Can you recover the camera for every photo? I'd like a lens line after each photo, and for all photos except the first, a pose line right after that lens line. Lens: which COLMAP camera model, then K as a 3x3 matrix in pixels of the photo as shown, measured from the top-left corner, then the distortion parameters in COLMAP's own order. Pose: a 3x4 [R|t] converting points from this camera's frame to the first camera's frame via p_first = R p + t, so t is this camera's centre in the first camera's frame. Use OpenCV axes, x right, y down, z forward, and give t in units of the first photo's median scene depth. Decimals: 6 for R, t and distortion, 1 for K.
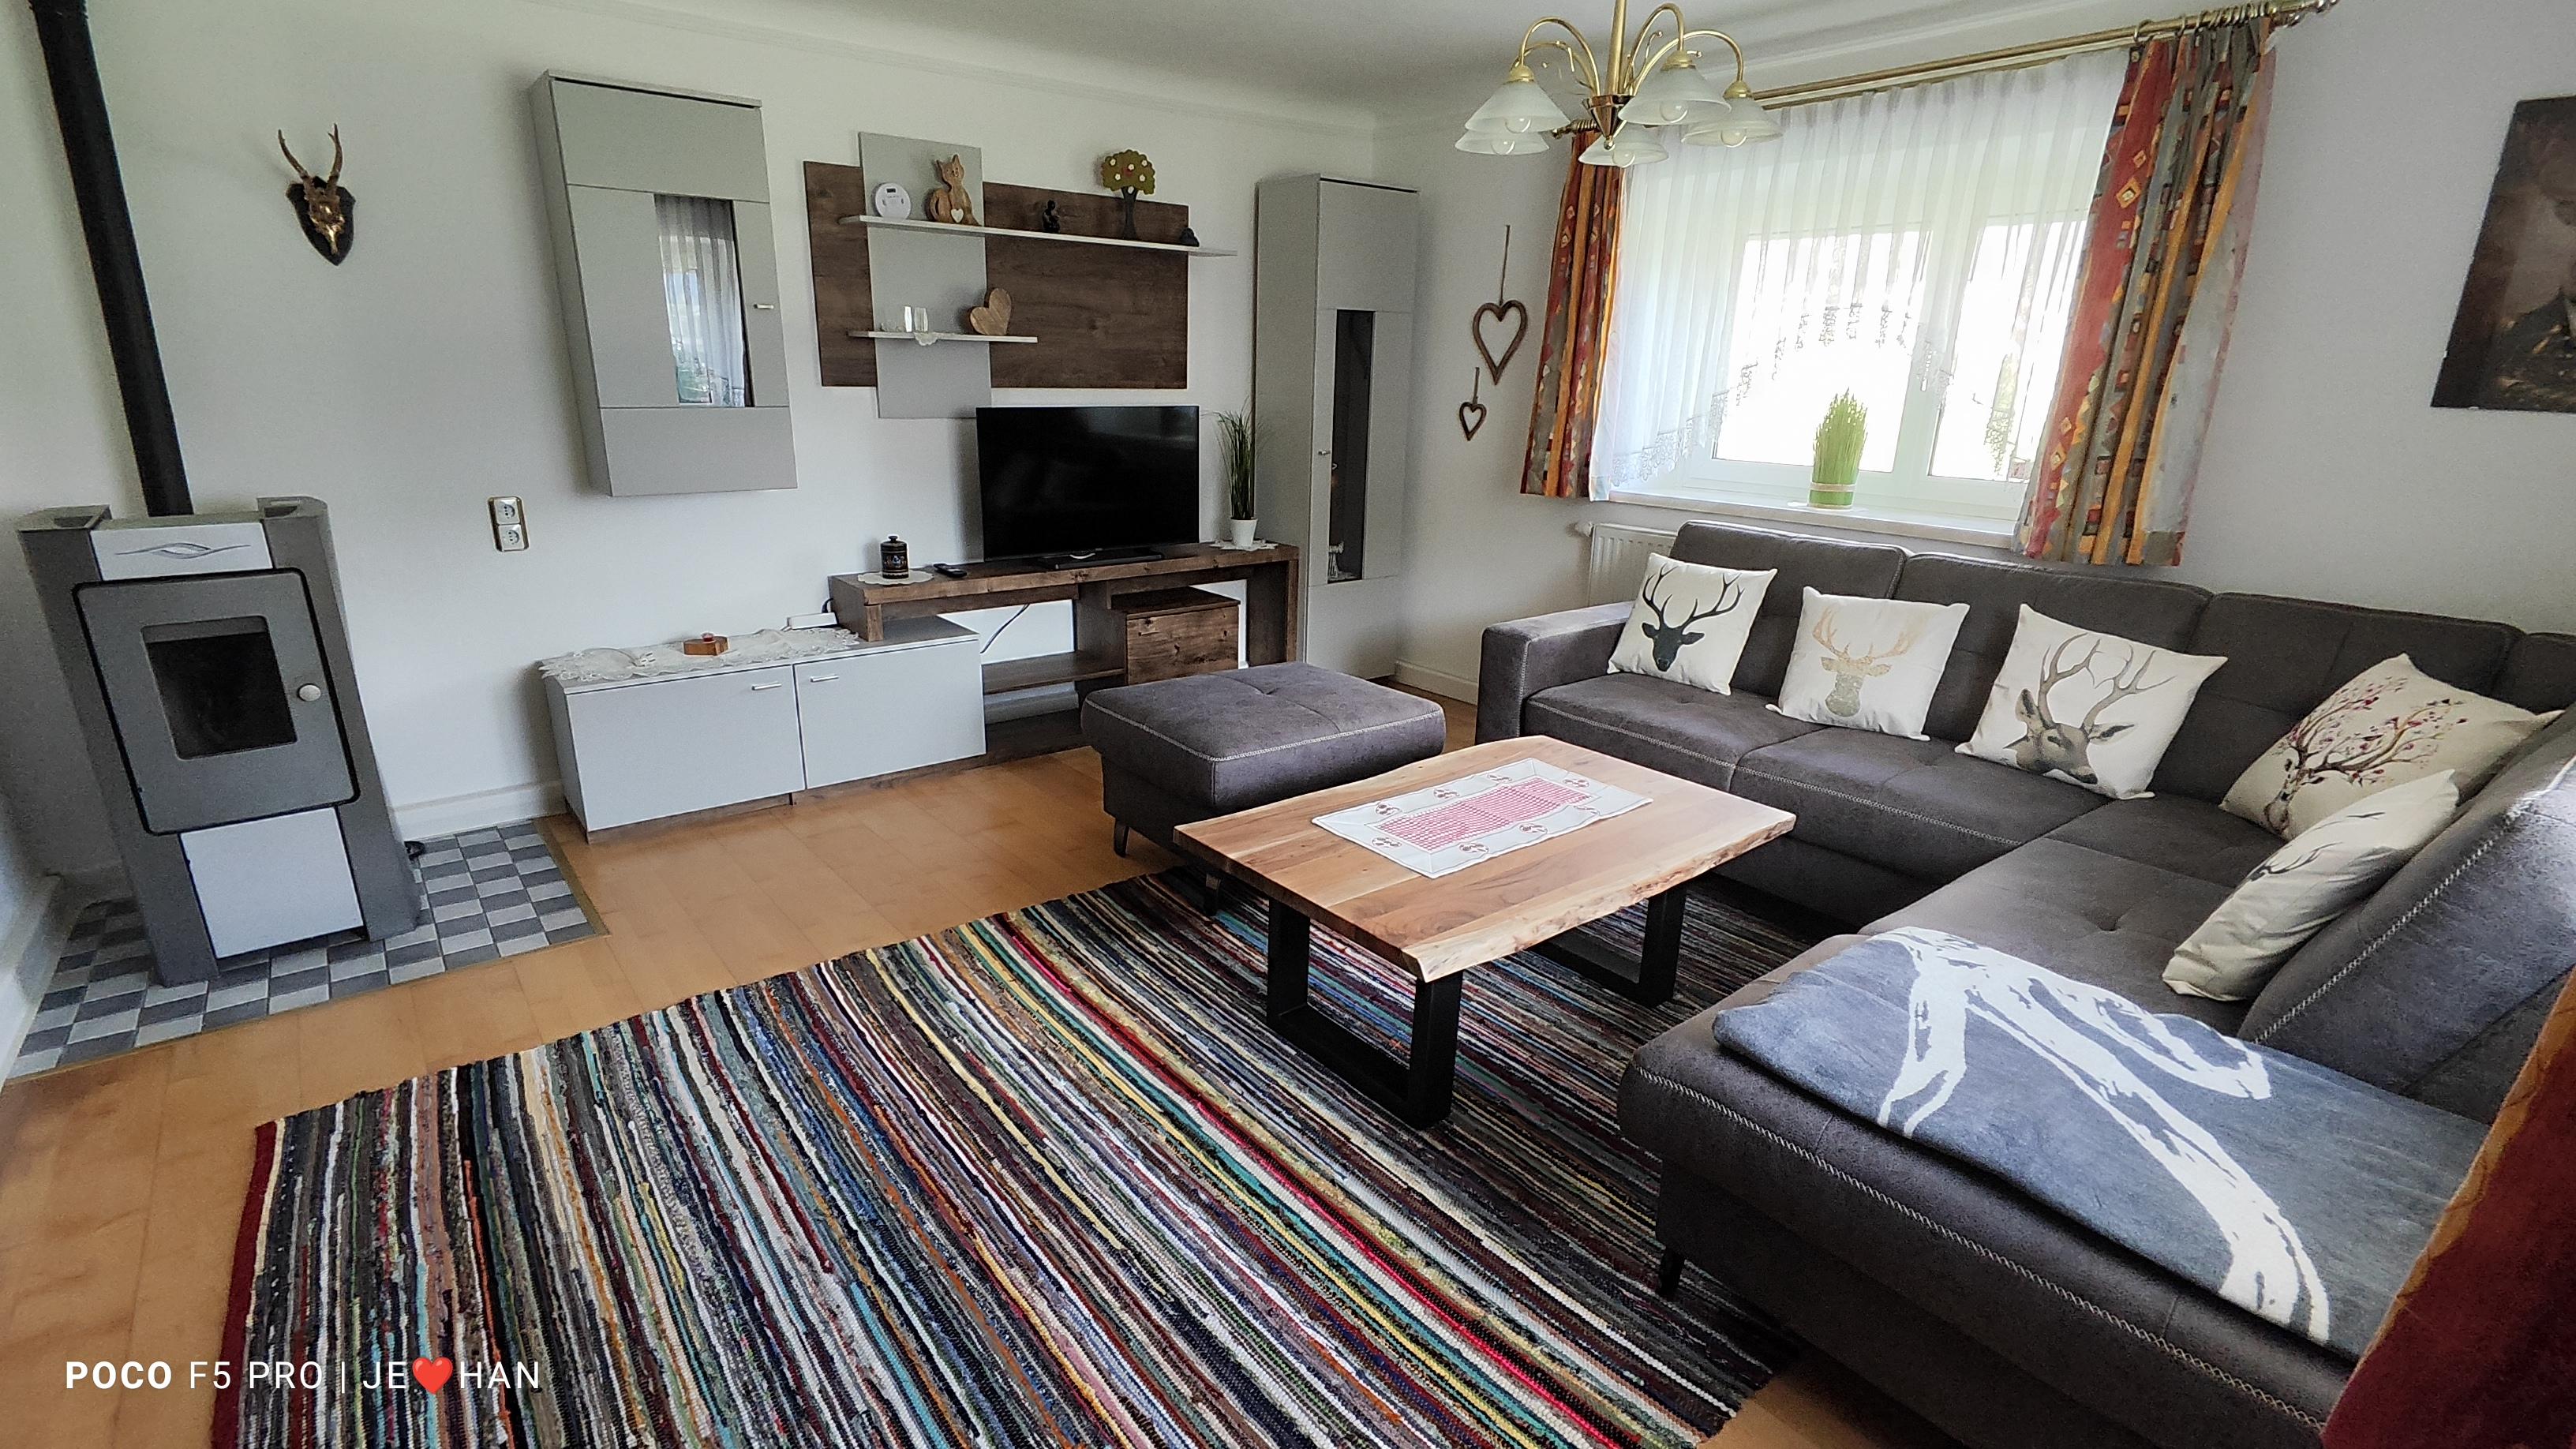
lens RADIAL K [[1194.5, 0, 1263.0], [0, 1194.5, 734.8], [0, 0, 1]] dist [0.003699, 0.000280]
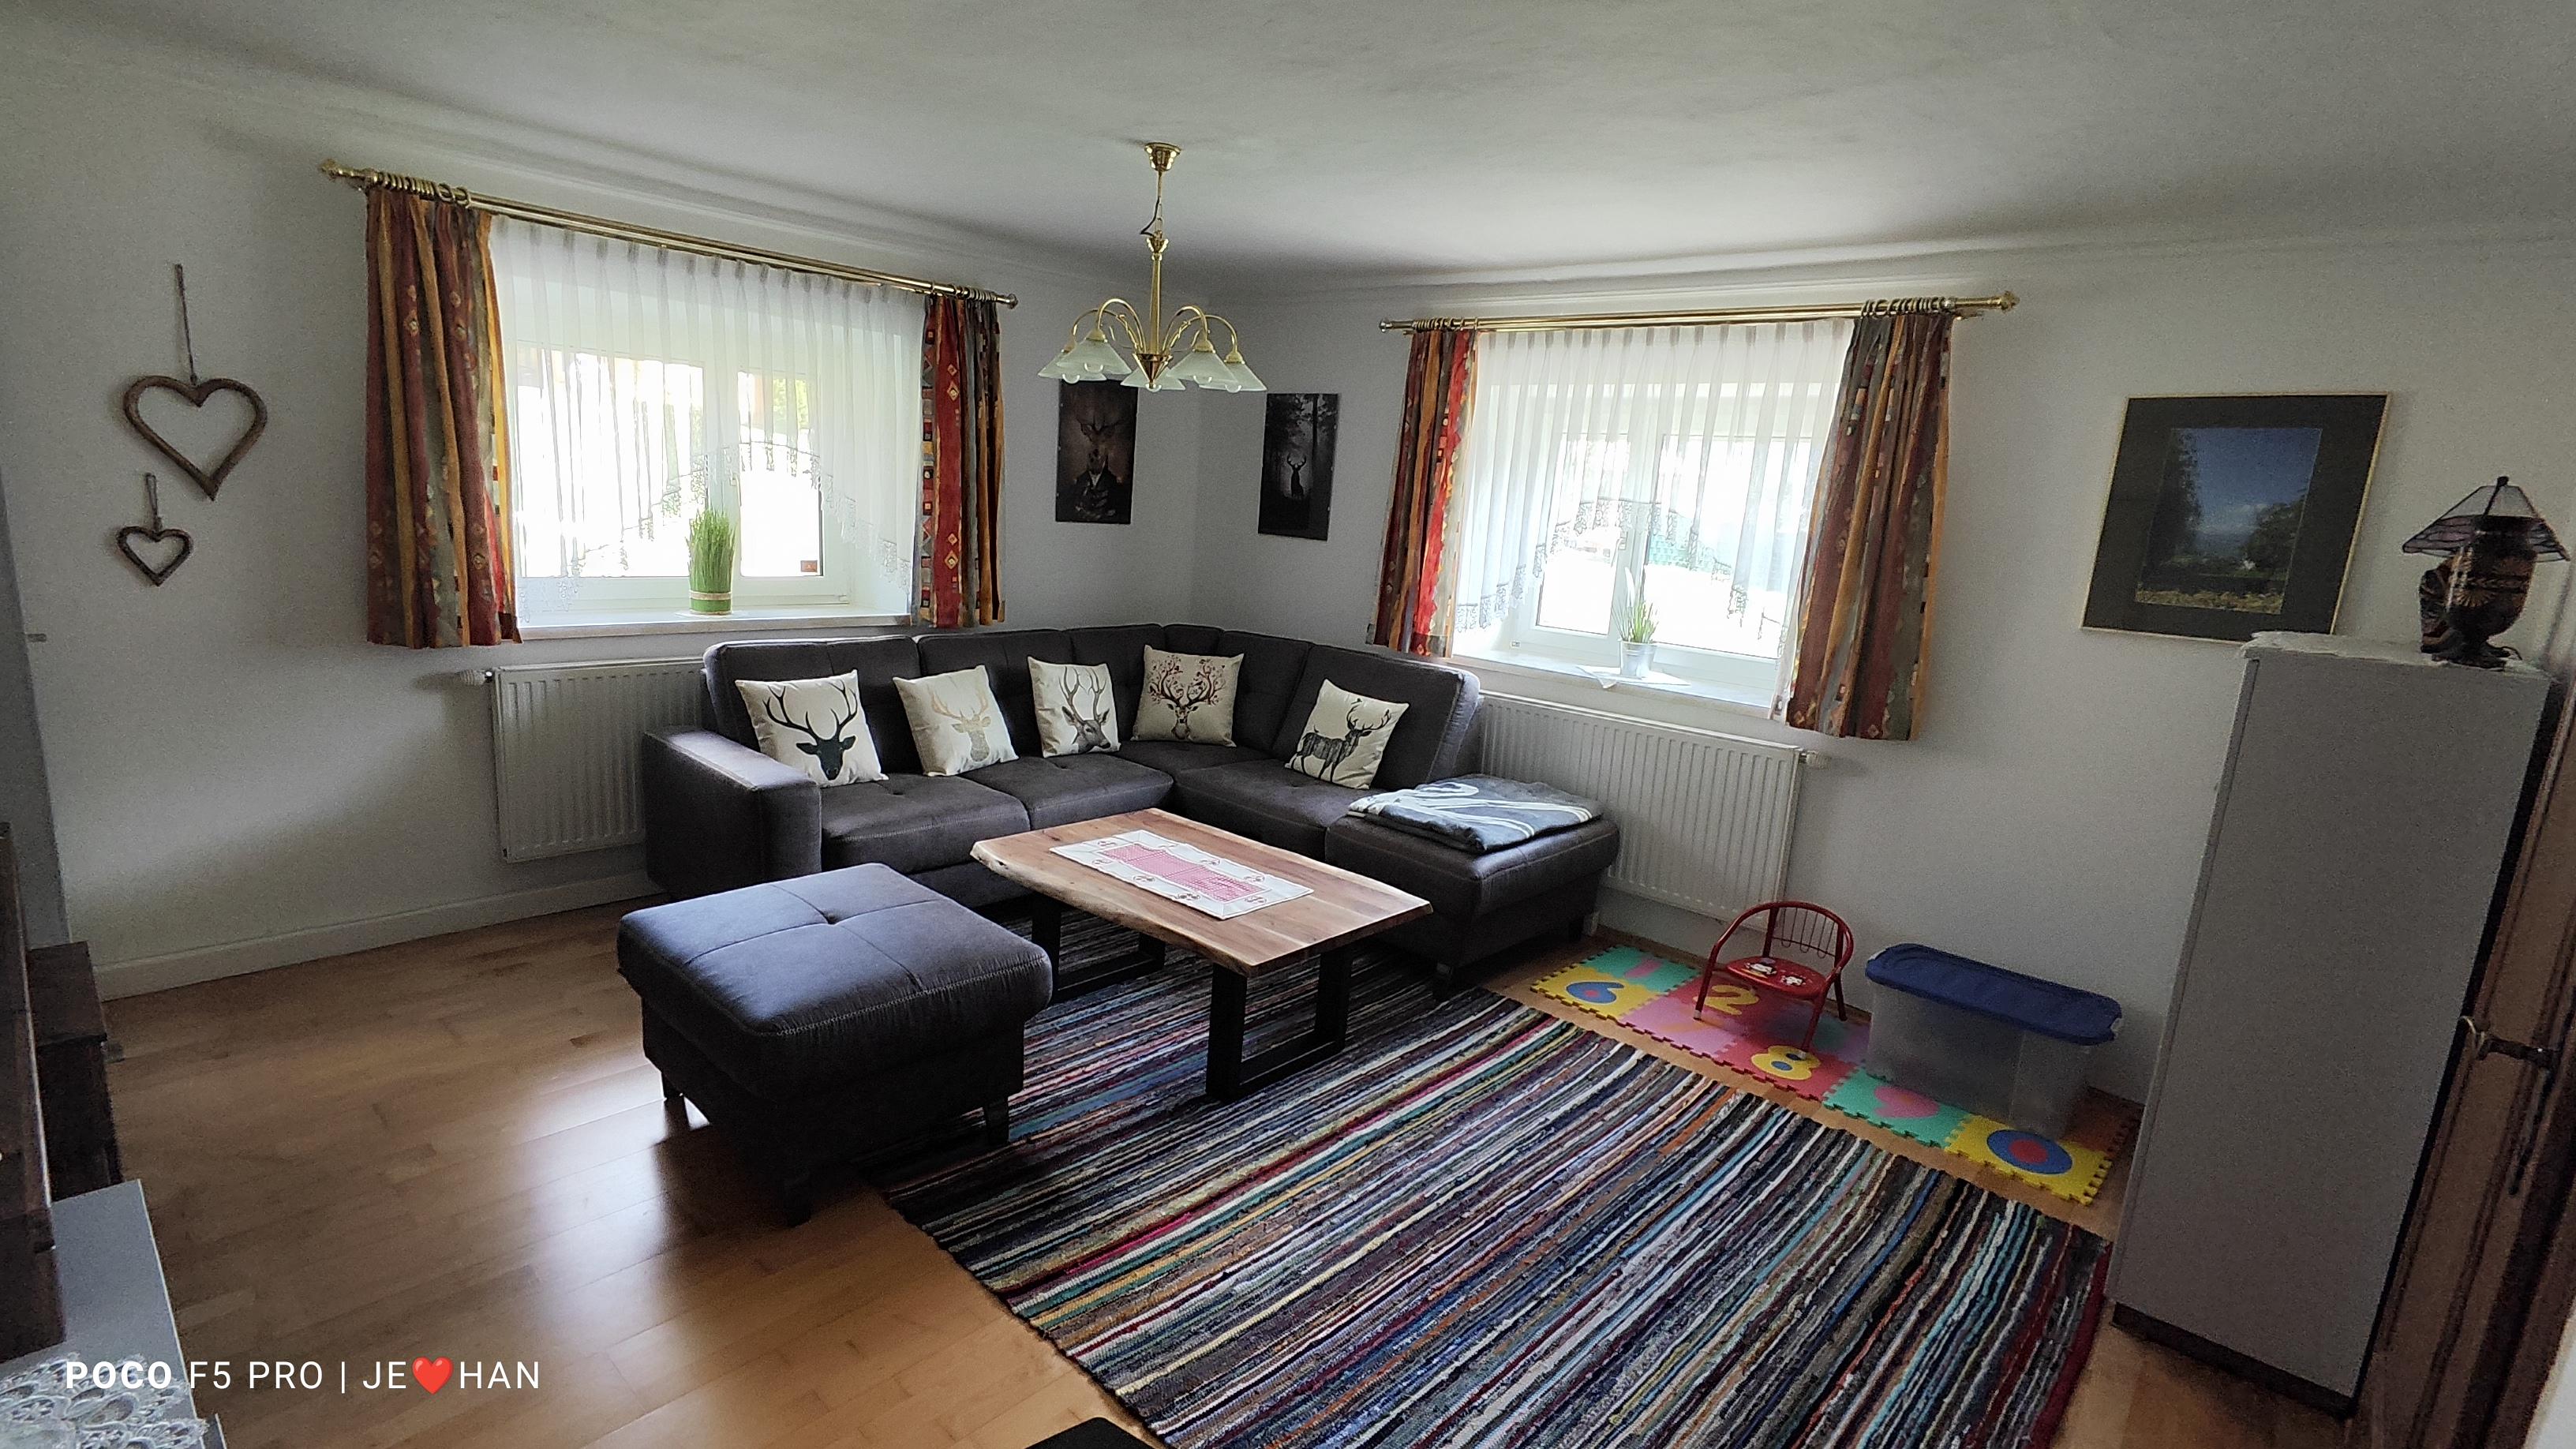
lens RADIAL K [[1194.5, 0, 1268.3], [0, 1194.5, 735.2], [0, 0, 1]] dist [0.003699, 0.000280]
pose [[-0.159589, -0.231001, 0.959776, -1.254253], [0.223395, 0.938565, 0.263042, -0.475260], [-0.961575, 0.256388, -0.098180, 1.182652]]
